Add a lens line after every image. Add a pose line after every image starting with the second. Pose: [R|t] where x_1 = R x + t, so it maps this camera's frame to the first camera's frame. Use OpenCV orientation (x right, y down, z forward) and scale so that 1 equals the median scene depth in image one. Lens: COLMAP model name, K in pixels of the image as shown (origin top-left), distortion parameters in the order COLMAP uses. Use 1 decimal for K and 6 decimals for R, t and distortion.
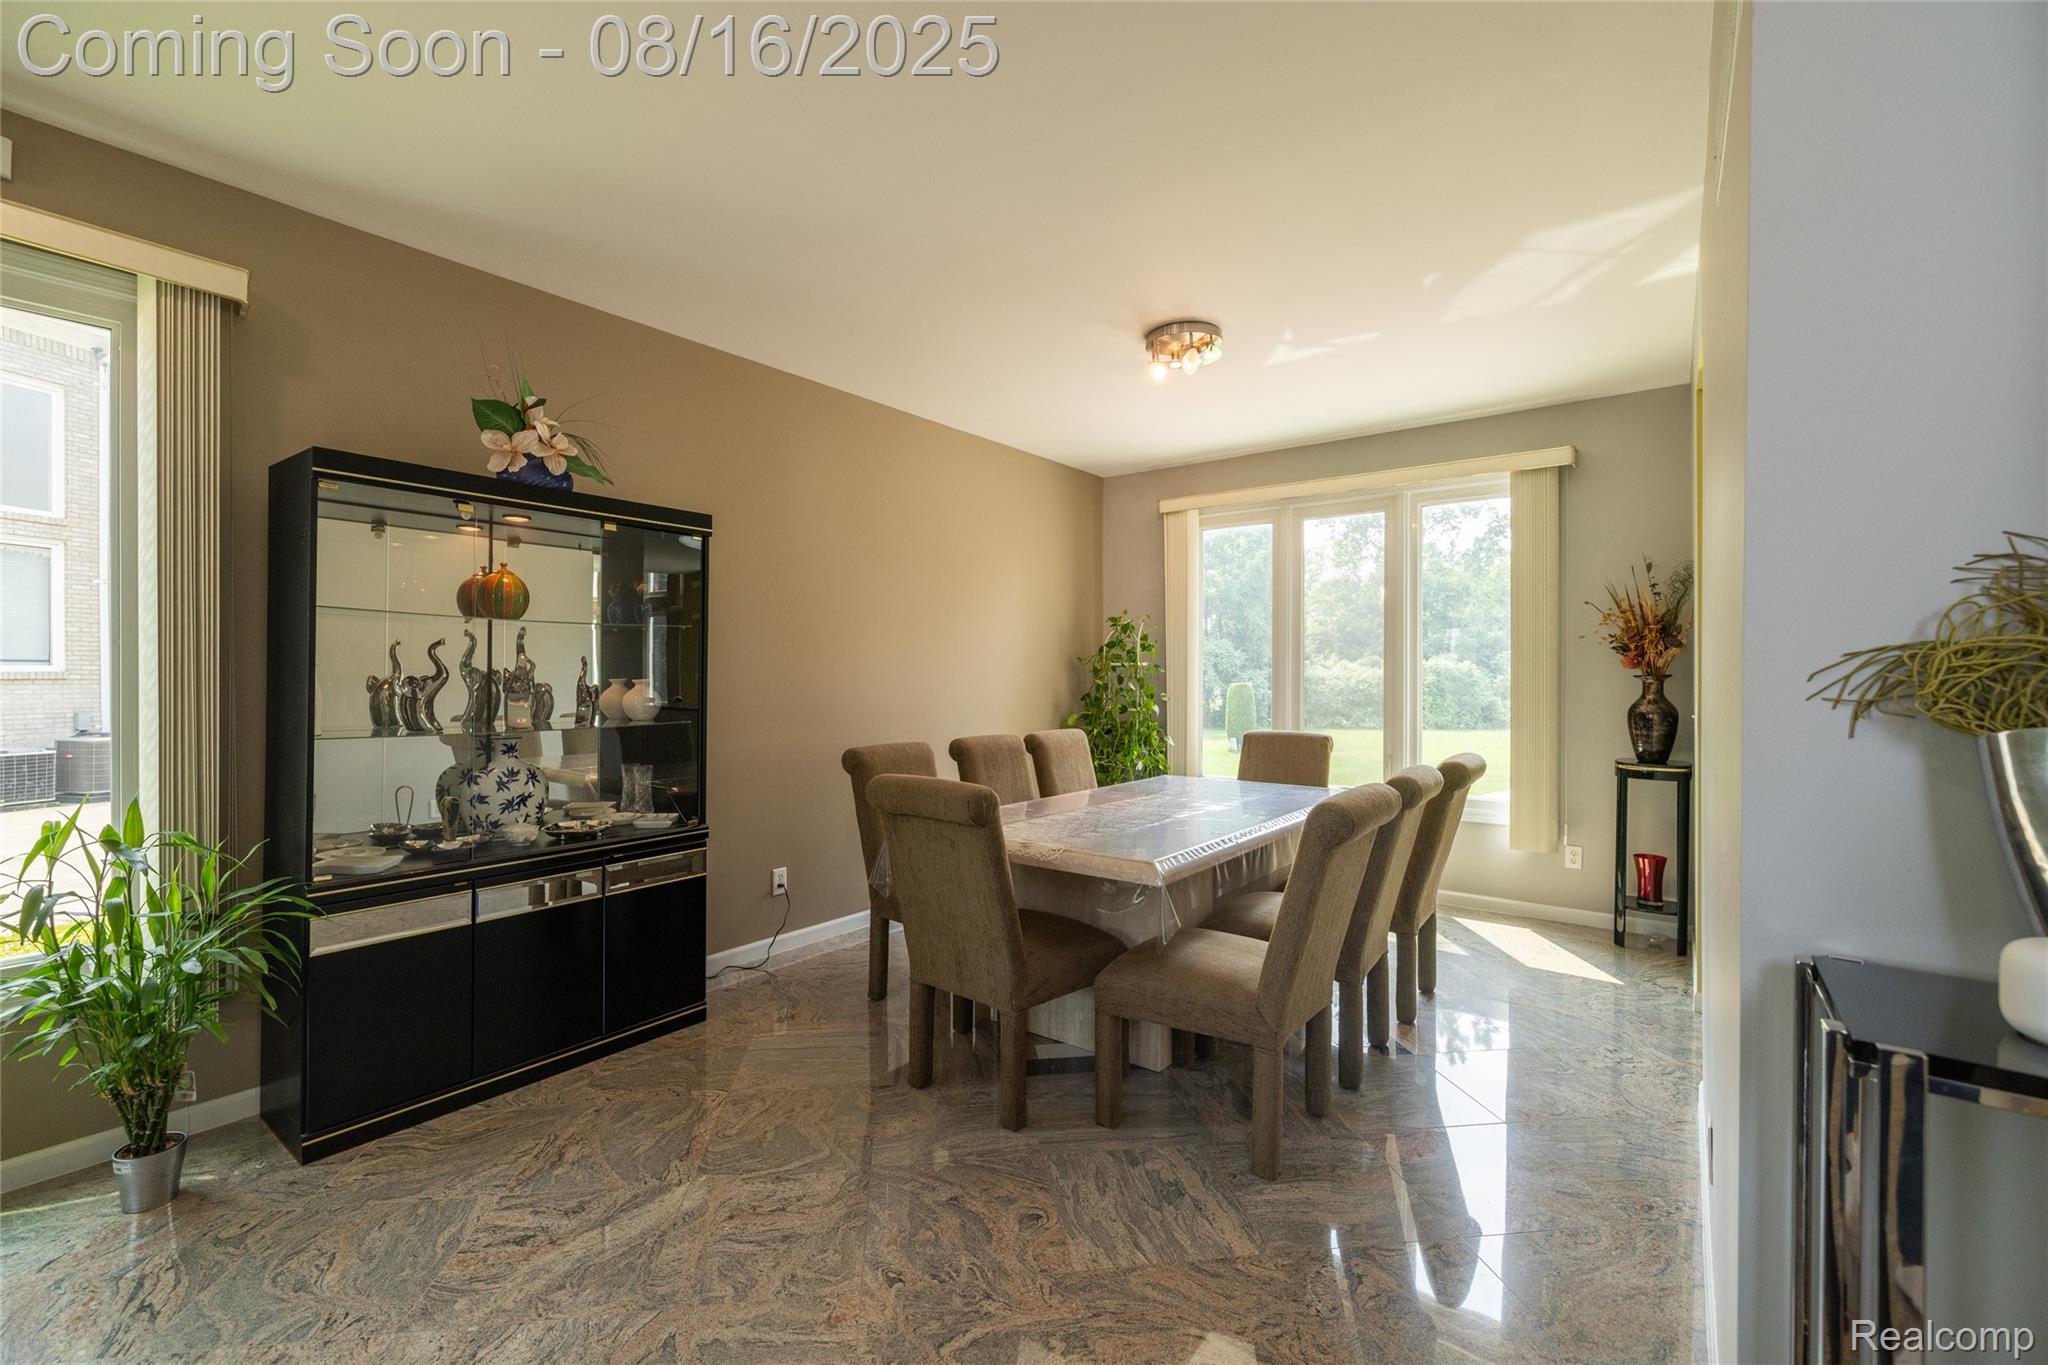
lens RADIAL K [[865.8, 0, 1024.0], [0, 865.8, 682.5], [0, 0, 1]] dist [0.005912, 0.000091]
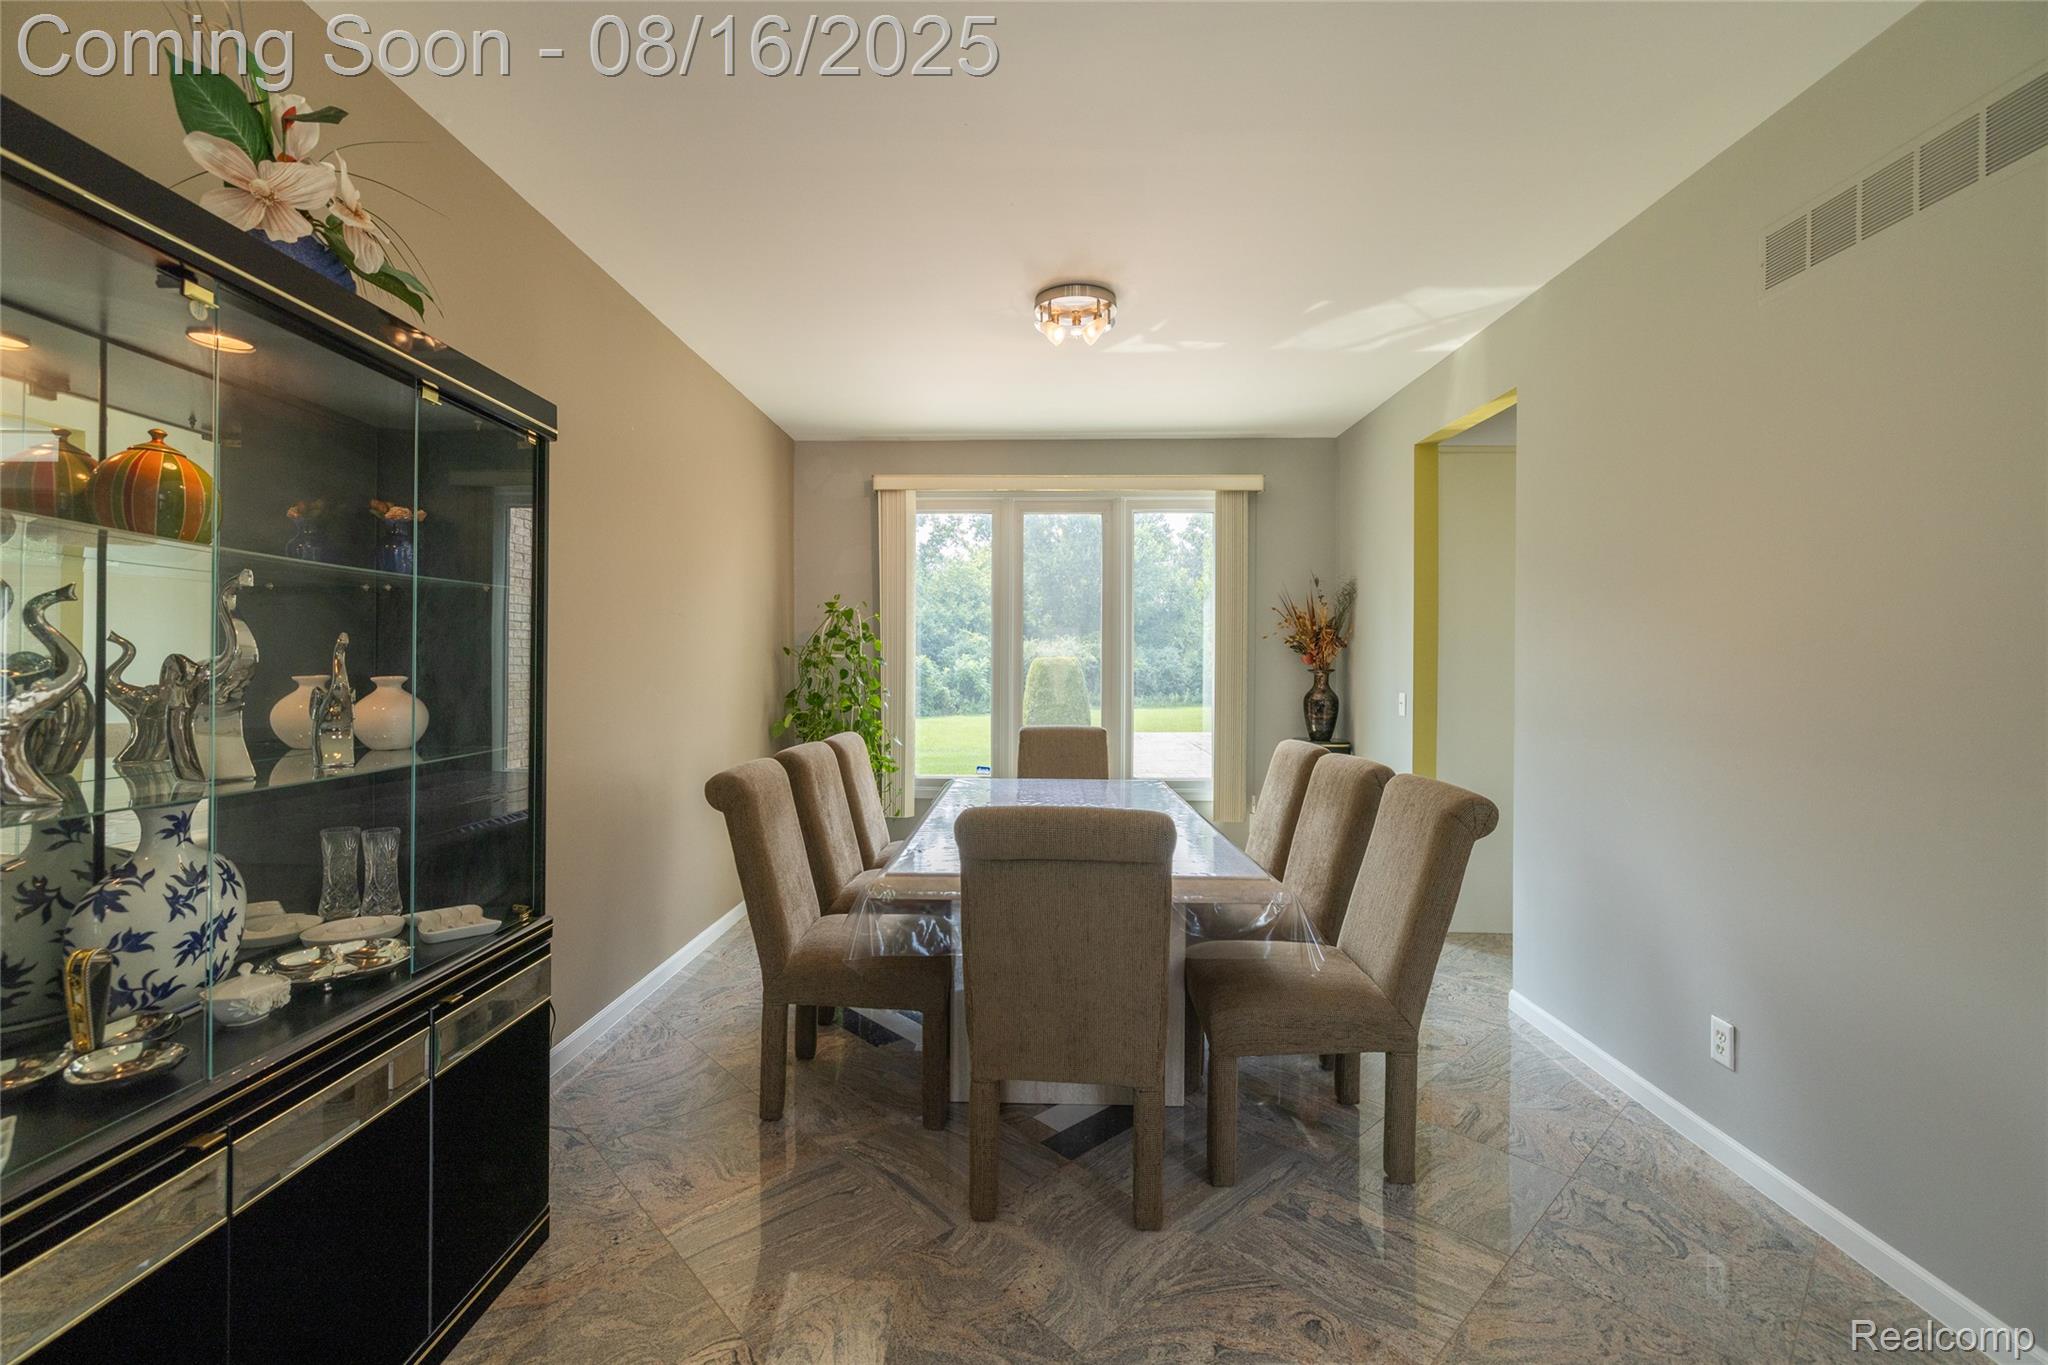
lens RADIAL K [[868.0, 0, 1014.4], [0, 868.0, 680.7], [0, 0, 1]] dist [-0.000325, -0.000057]
pose [[0.814631, -0.006502, 0.579943, -0.452804], [0.002522, 0.999967, 0.007669, -0.004333], [-0.579974, -0.004784, 0.814621, 0.319552]]
